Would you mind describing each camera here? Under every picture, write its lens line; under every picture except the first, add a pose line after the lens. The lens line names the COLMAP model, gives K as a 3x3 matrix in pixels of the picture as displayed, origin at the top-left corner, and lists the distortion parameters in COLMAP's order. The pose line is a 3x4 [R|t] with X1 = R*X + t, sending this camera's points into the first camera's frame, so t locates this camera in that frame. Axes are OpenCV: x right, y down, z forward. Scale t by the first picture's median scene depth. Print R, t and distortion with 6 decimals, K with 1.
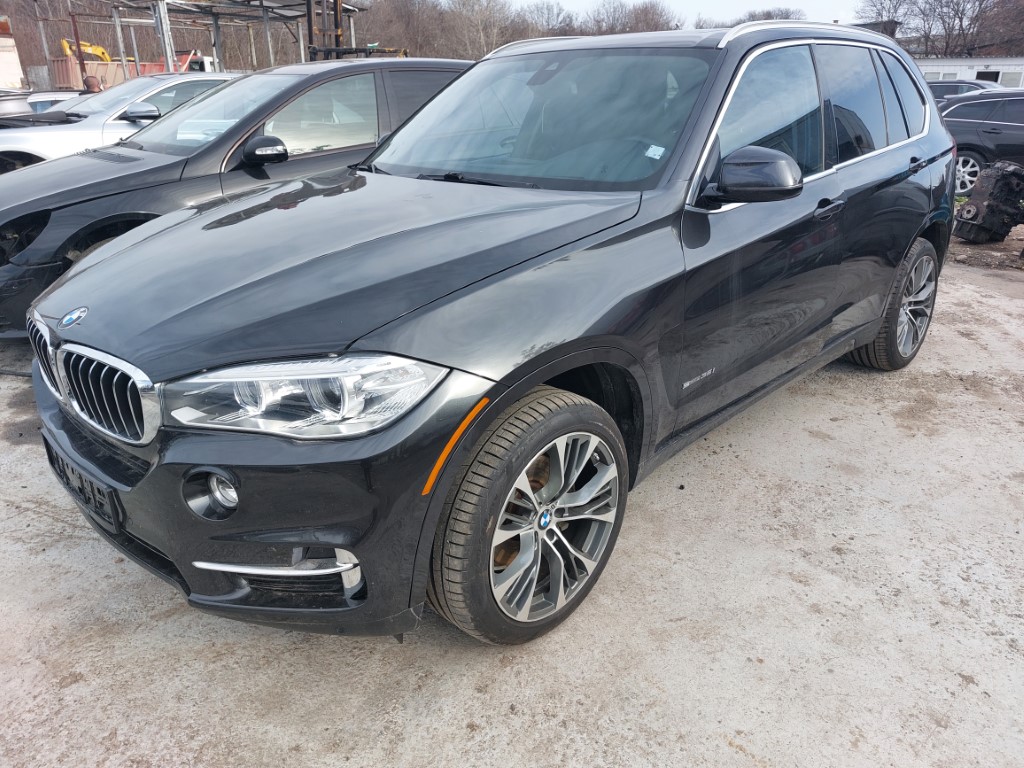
lens RADIAL K [[737.6, 0, 540.5], [0, 737.6, 378.6], [0, 0, 1]] dist [0.055994, -0.055590]
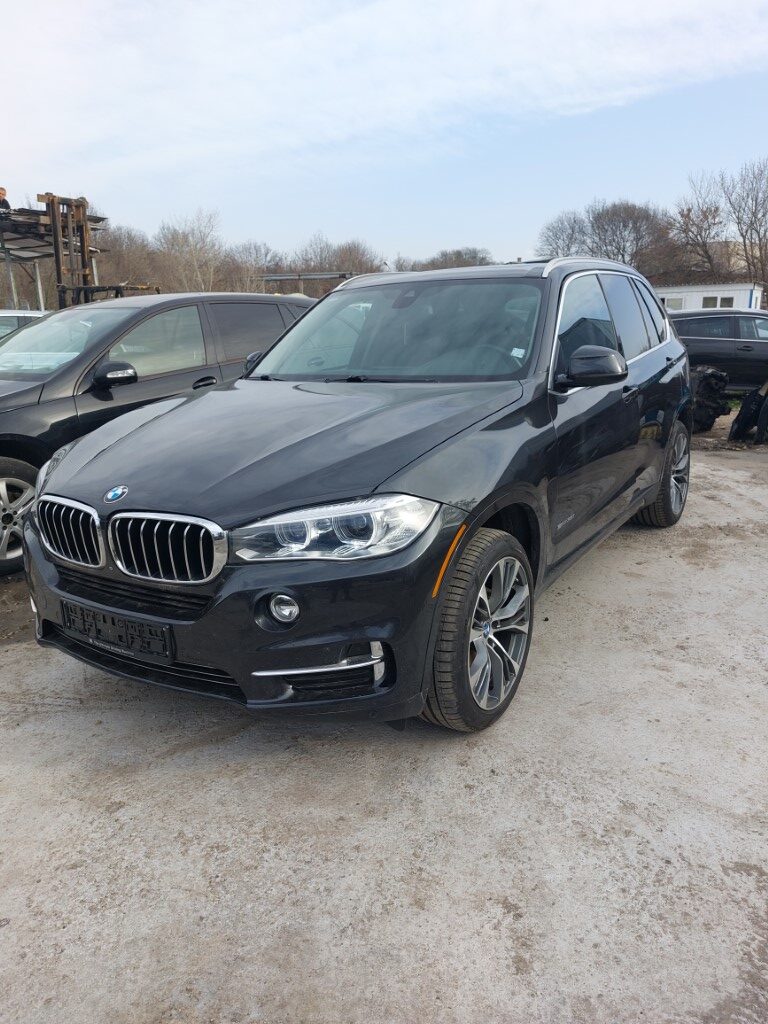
lens RADIAL K [[737.6, 0, 401.3], [0, 737.6, 510.3], [0, 0, 1]] dist [0.055994, -0.055590]
pose [[0.980562, -0.072328, 0.182391, -0.310542], [0.093917, 0.989187, -0.112641, 0.101707], [-0.172272, 0.127581, 0.976753, -0.216089]]
